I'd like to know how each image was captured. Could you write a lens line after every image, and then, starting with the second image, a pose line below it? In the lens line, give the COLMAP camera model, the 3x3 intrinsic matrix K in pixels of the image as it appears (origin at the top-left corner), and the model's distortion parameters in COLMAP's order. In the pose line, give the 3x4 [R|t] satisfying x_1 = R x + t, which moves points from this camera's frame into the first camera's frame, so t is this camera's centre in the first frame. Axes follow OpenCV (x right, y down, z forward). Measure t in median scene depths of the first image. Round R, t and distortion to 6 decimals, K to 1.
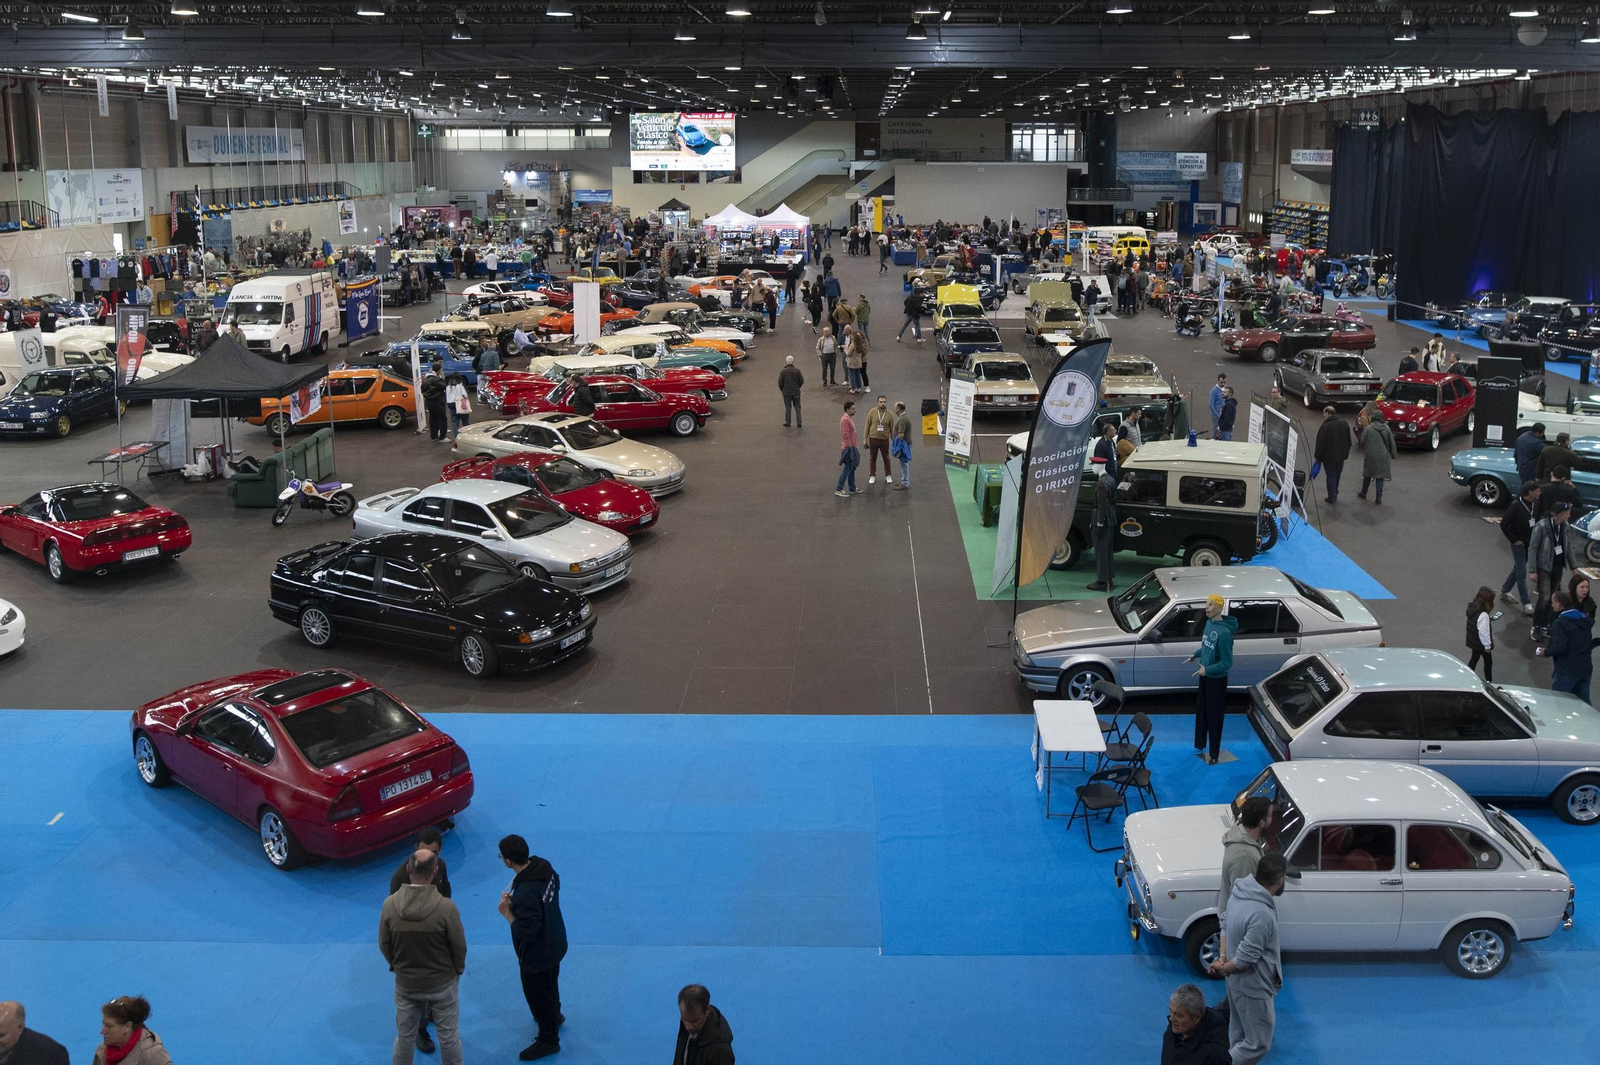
lens RADIAL K [[1132.7, 0, 830.6], [0, 1132.7, 368.6], [0, 0, 1]] dist [-0.035748, 0.026533]
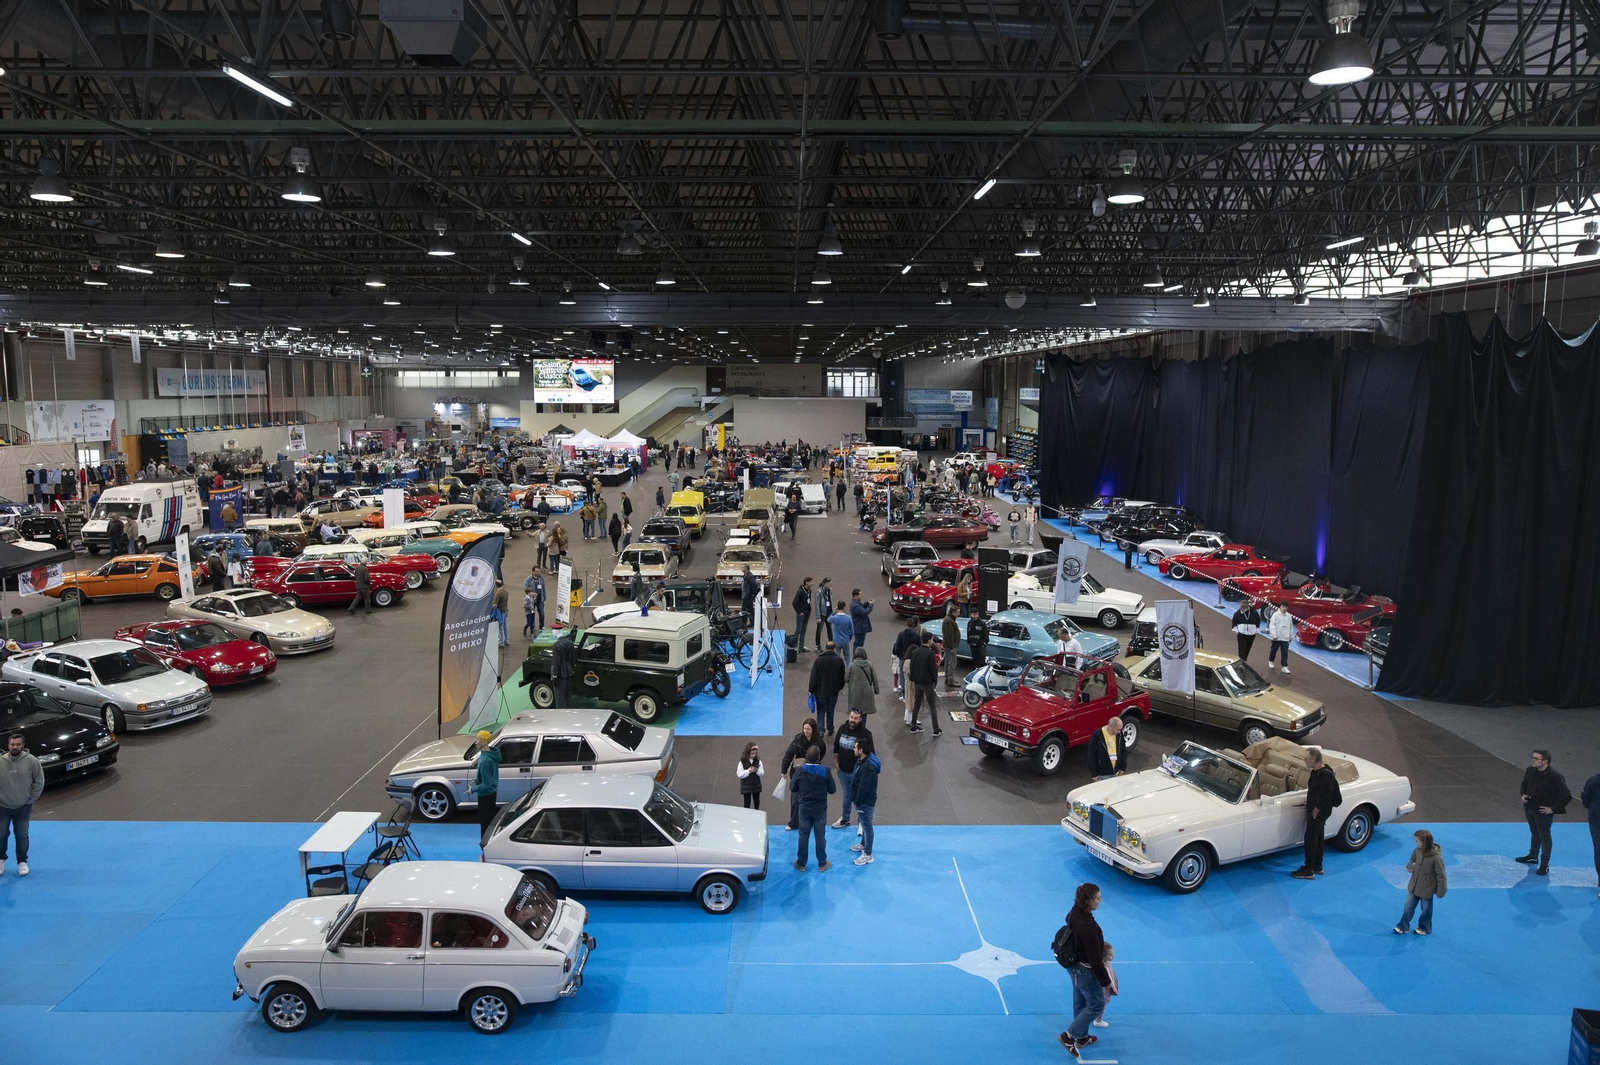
lens RADIAL K [[869.8, 0, 800.0], [0, 869.8, 532.5], [0, 0, 1]] dist [-0.016944, 0.003137]
pose [[0.999988, 0.002634, 0.004018, 0.181455], [-0.002529, 0.999658, -0.026013, -0.000539], [-0.004085, 0.026003, 0.999654, -0.000461]]
